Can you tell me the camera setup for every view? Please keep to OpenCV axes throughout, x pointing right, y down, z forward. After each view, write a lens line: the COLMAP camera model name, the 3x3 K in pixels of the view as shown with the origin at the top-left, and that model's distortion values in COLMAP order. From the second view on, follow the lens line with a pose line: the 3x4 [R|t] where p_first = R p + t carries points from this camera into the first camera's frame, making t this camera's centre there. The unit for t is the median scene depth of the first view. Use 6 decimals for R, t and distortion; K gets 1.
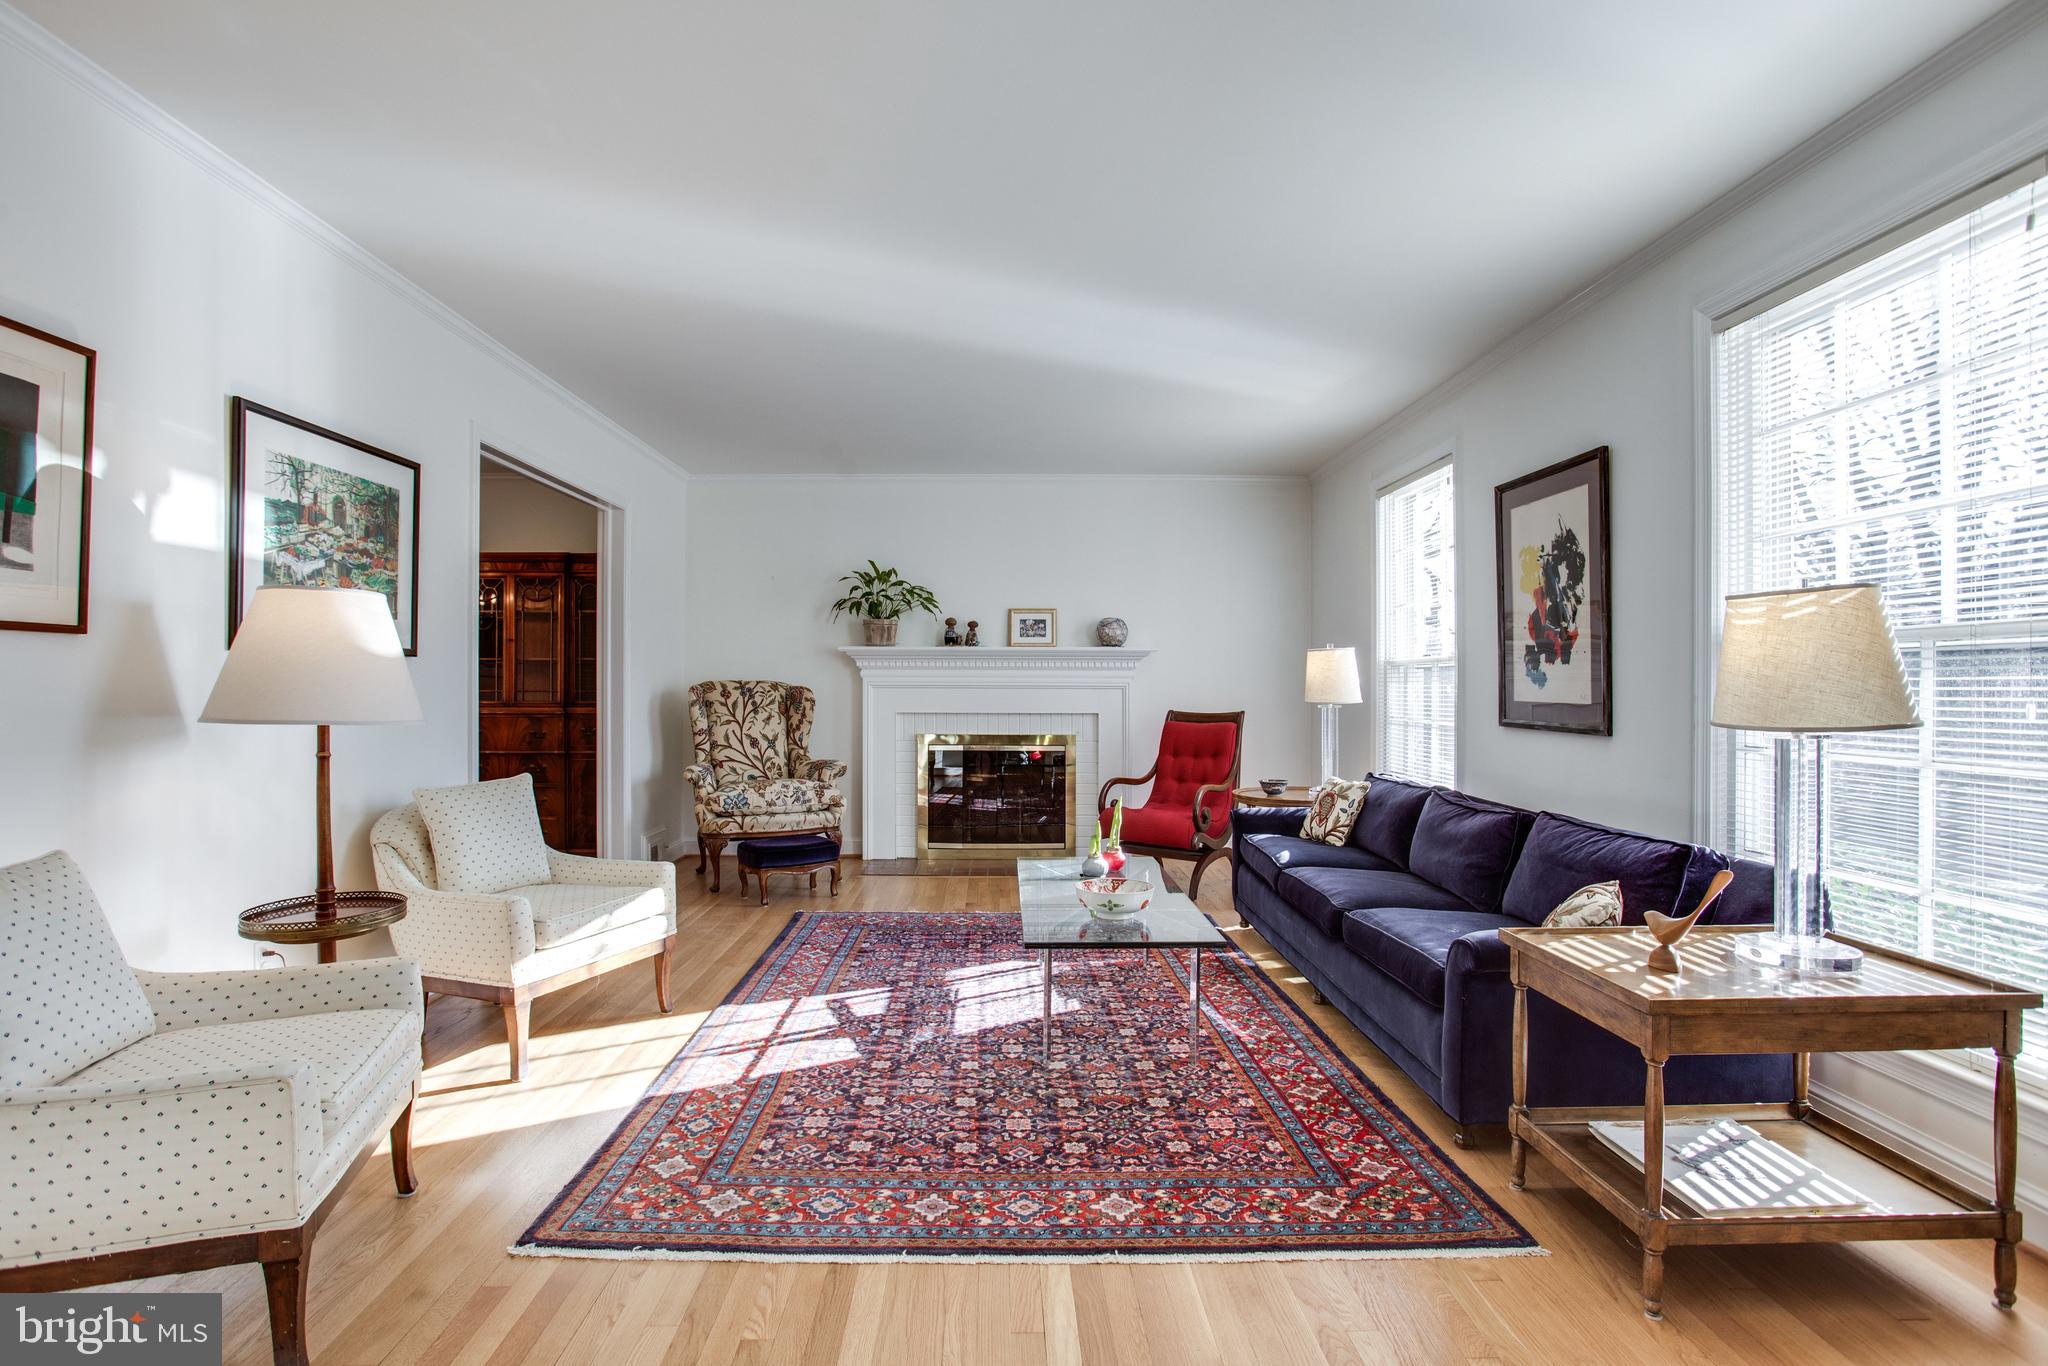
lens RADIAL K [[1013.9, 0, 1033.6], [0, 1013.9, 682.2], [0, 0, 1]] dist [-0.045769, 0.020316]
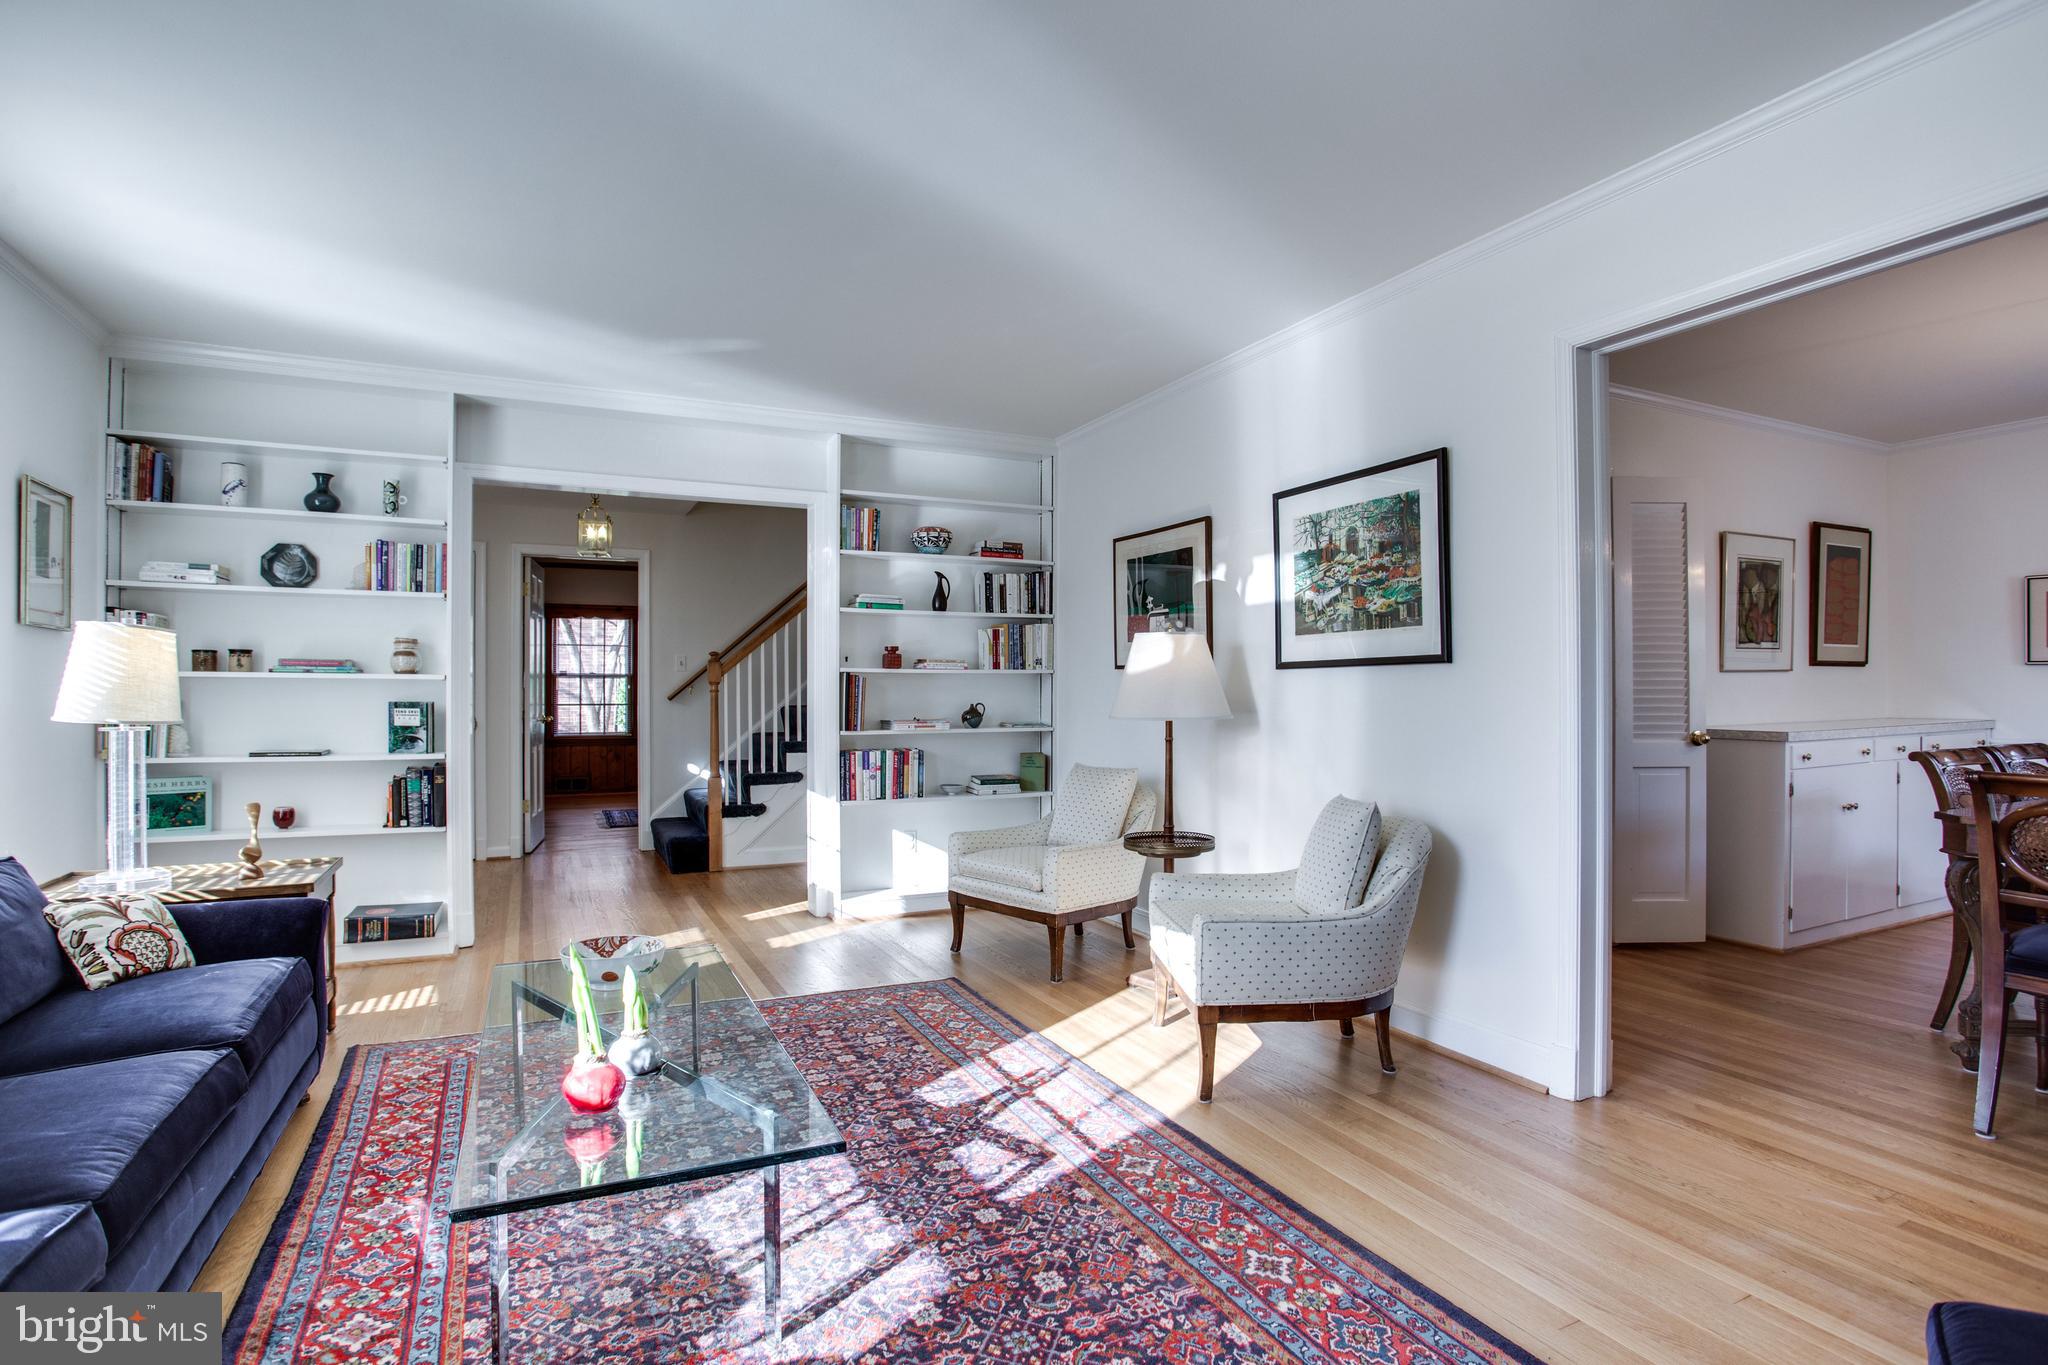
lens RADIAL K [[1013.9, 0, 1015.5], [0, 1013.9, 677.8], [0, 0, 1]] dist [-0.045769, 0.020316]
pose [[-0.918099, -0.005512, -0.396313, 0.092740], [0.001070, 0.999865, -0.016385, 0.002684], [0.396350, -0.015467, -0.917969, 1.636852]]
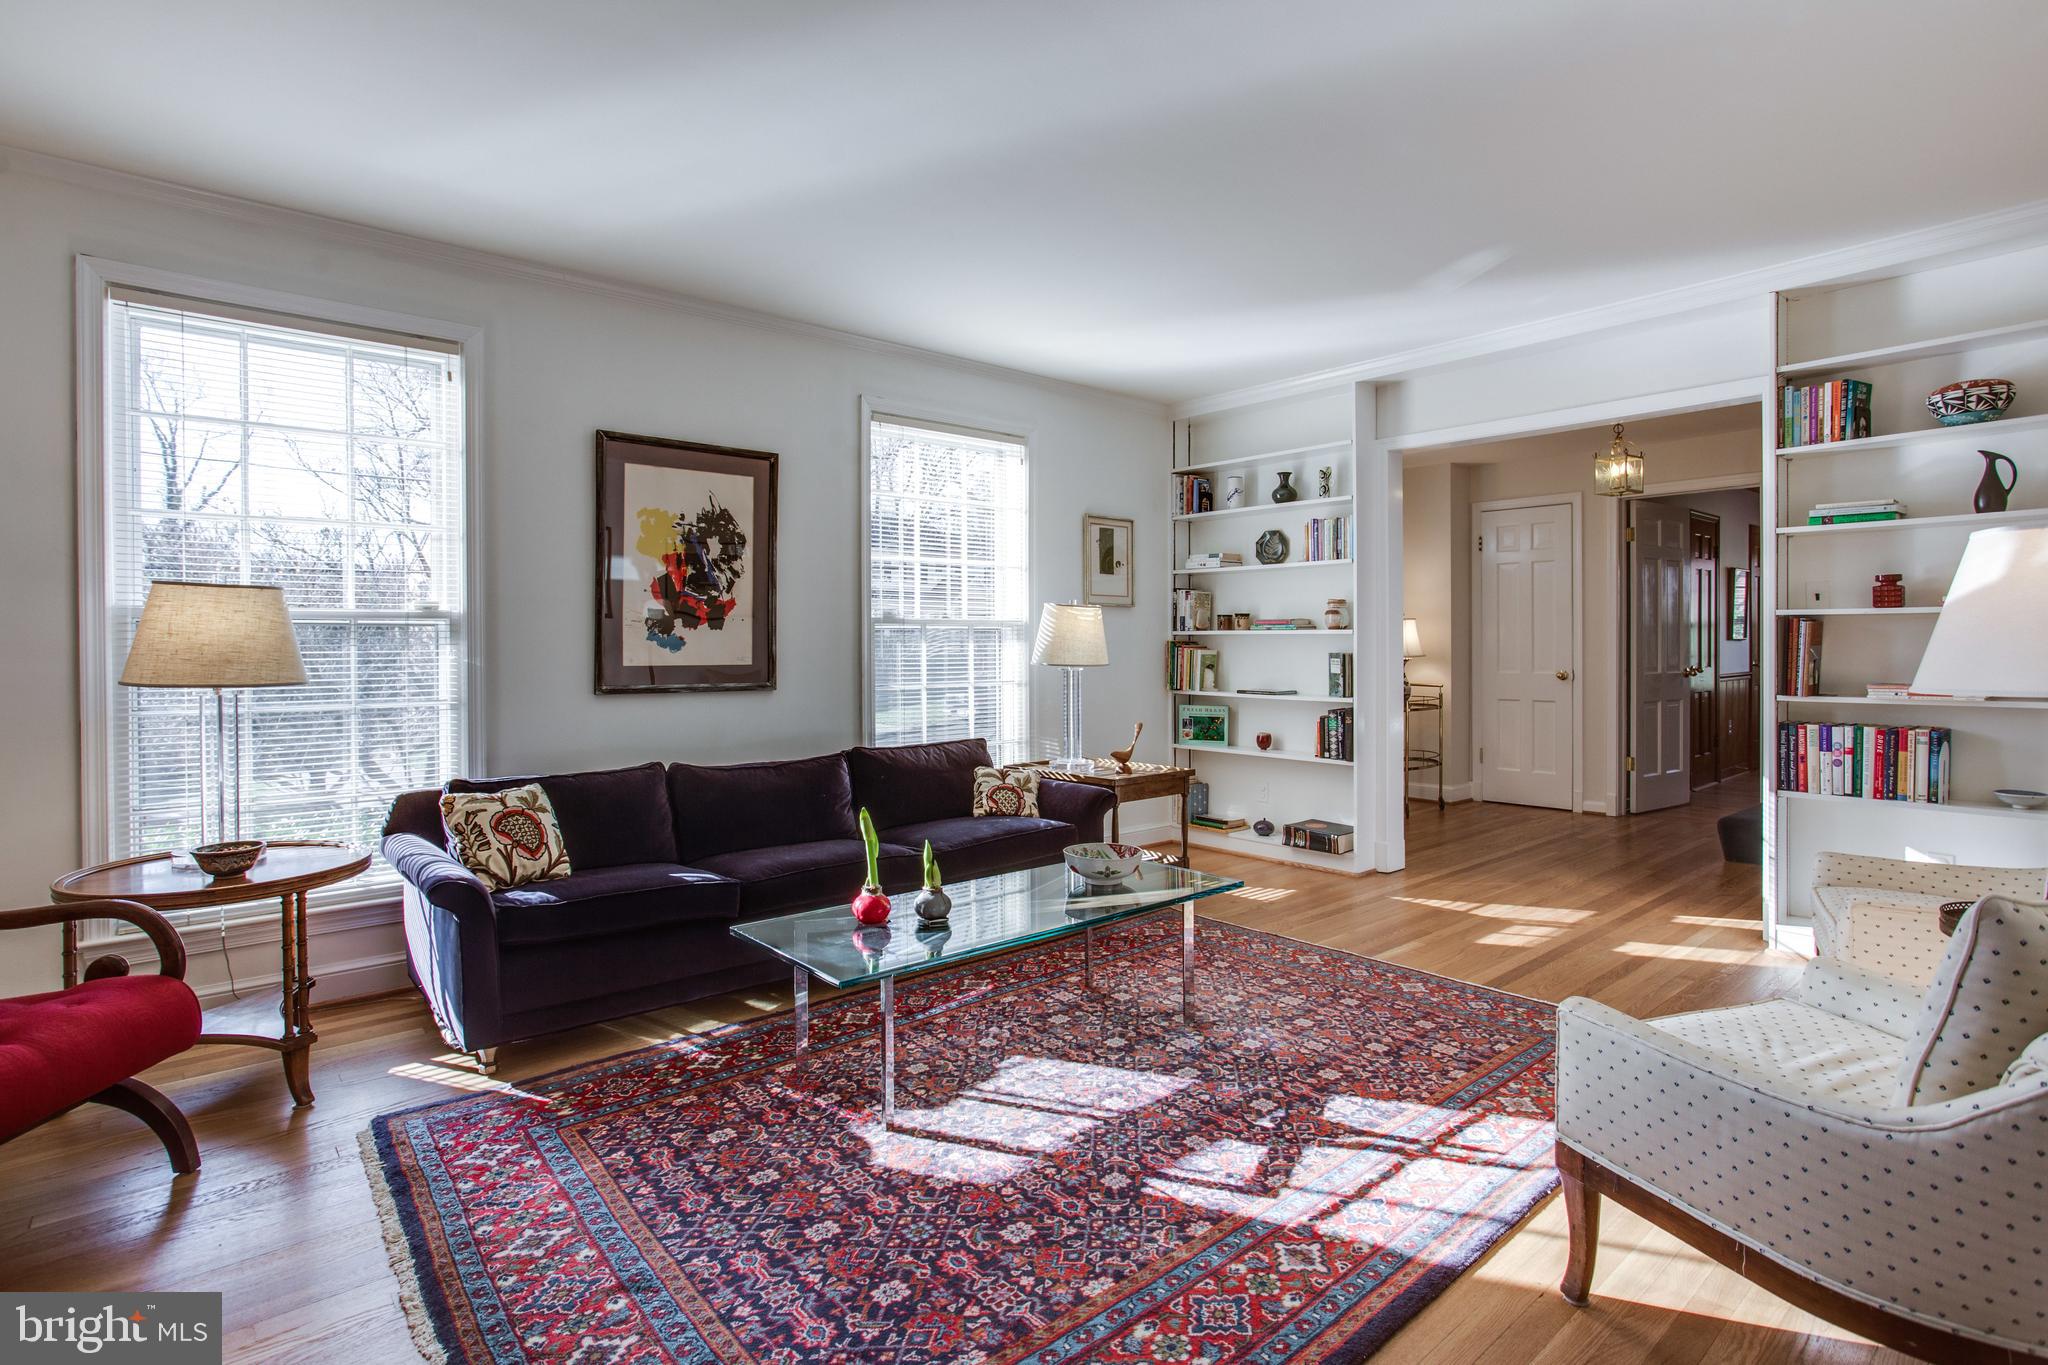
lens RADIAL K [[1013.9, 0, 1028.2], [0, 1013.9, 638.8], [0, 0, 1]] dist [-0.045769, 0.020316]
pose [[-0.628240, 0.009957, 0.777956, -0.566570], [0.002466, 0.999939, -0.010806, 0.005194], [-0.778015, -0.004870, -0.628226, 1.479850]]
